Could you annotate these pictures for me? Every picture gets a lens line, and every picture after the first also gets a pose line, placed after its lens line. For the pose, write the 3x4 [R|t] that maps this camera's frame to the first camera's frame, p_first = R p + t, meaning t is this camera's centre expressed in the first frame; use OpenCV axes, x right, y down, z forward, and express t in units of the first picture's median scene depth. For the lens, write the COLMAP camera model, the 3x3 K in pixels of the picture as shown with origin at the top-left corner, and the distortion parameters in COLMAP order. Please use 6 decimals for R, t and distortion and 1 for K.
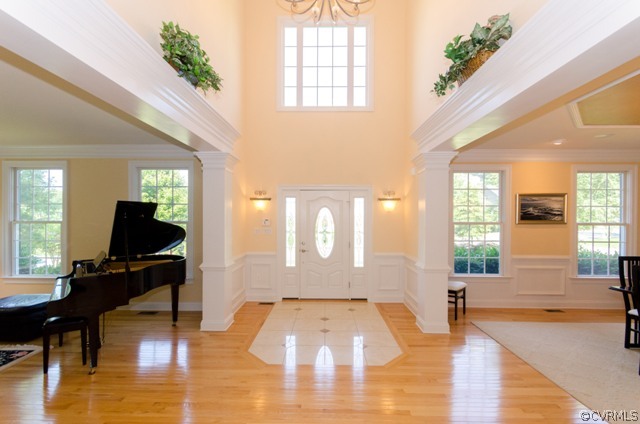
lens RADIAL K [[279.4, 0, 319.7], [0, 279.4, 220.5], [0, 0, 1]] dist [0.003309, -0.000026]
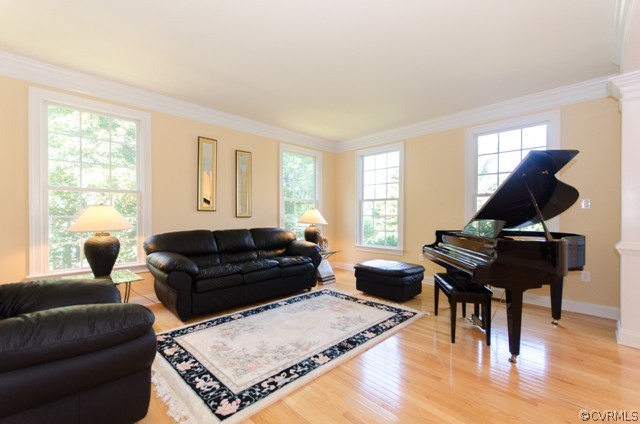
lens RADIAL K [[279.4, 0, 320.1], [0, 279.4, 213.9], [0, 0, 1]] dist [0.003309, -0.000026]
pose [[0.705830, -0.001799, -0.708379, -0.406452], [-0.007216, 0.999927, -0.009729, 0.085993], [0.708345, 0.011979, 0.705765, 0.024031]]
